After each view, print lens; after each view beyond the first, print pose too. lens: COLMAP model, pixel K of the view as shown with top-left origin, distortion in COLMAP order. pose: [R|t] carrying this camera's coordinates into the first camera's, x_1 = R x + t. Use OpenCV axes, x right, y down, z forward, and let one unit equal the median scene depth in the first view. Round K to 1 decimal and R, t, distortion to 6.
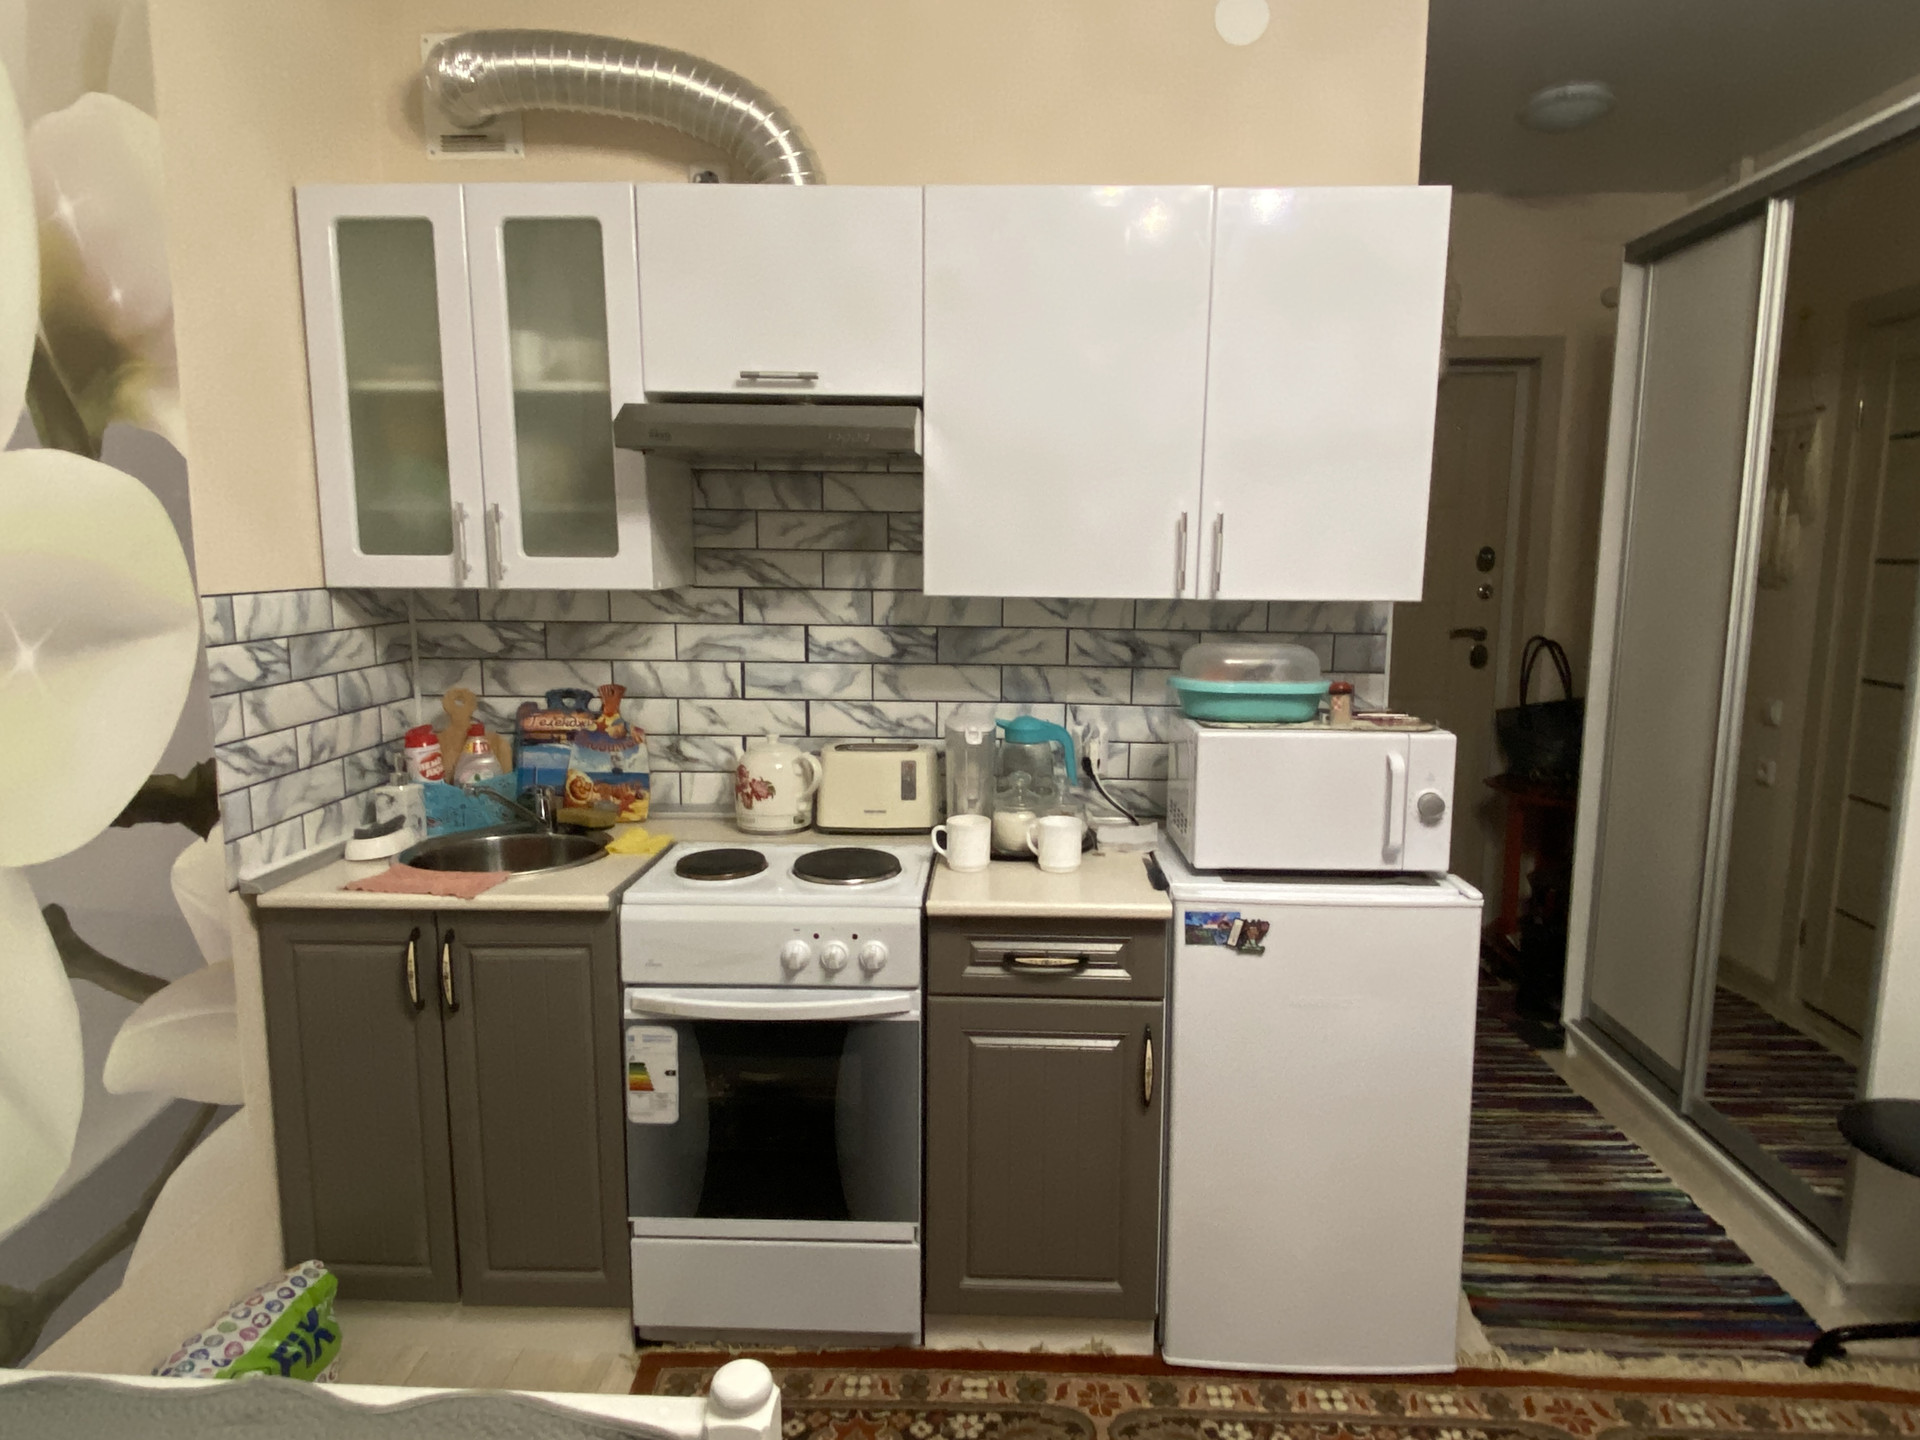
lens RADIAL K [[1160.3, 0, 951.4], [0, 1160.3, 689.7], [0, 0, 1]] dist [0.047218, -0.047540]
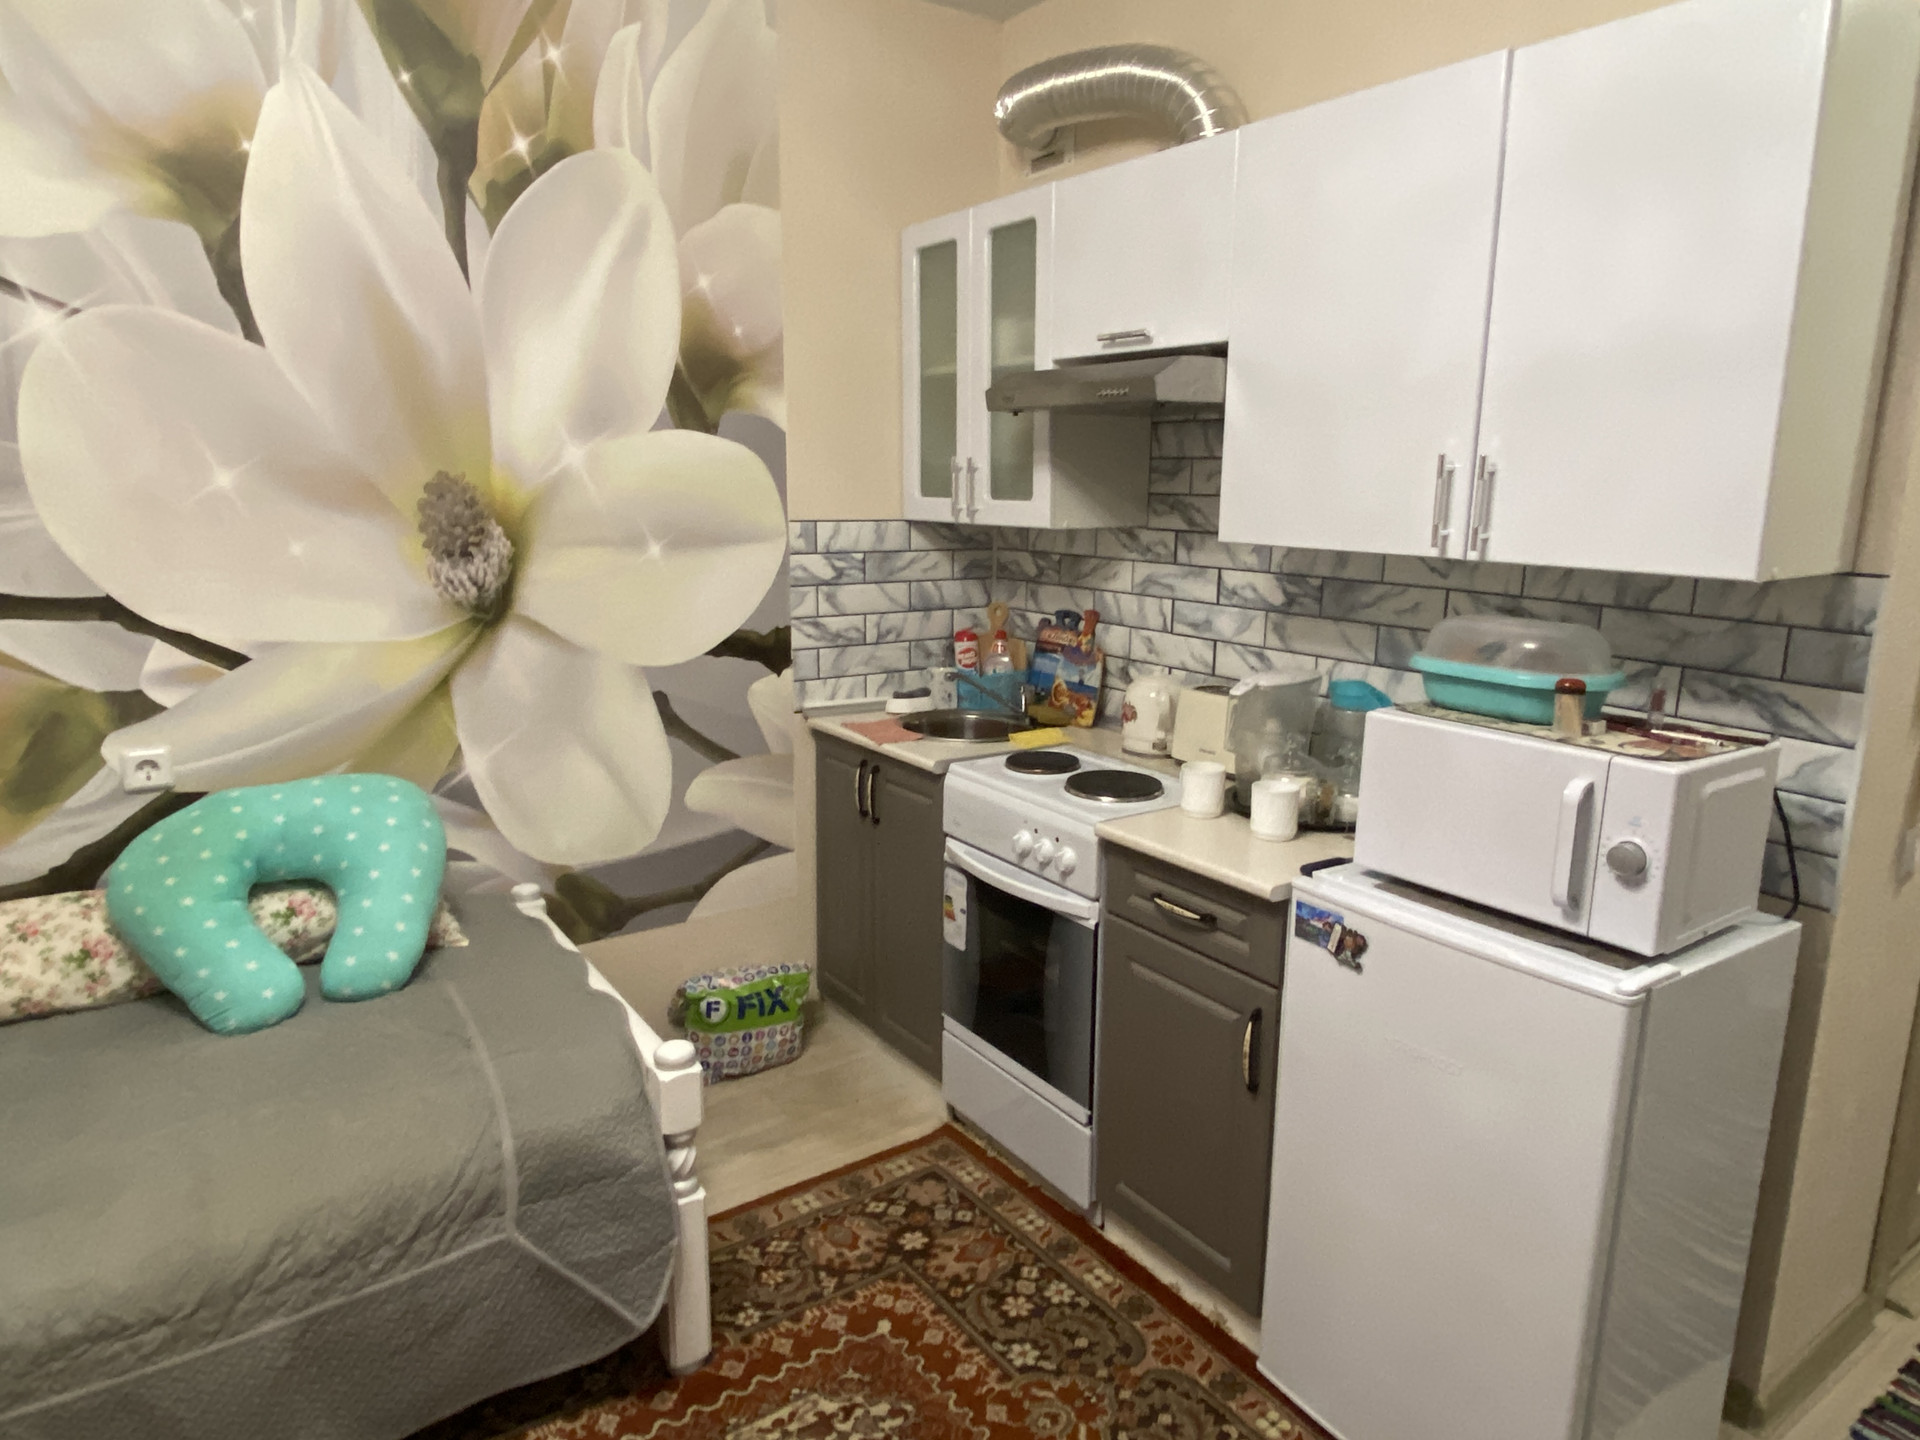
lens RADIAL K [[1160.3, 0, 987.7], [0, 1160.3, 697.6], [0, 0, 1]] dist [0.047218, -0.047540]
pose [[0.613627, 0.146631, -0.775862, 0.700381], [-0.107863, 0.988961, 0.101596, -0.030169], [0.782194, 0.021345, 0.622669, 0.232141]]
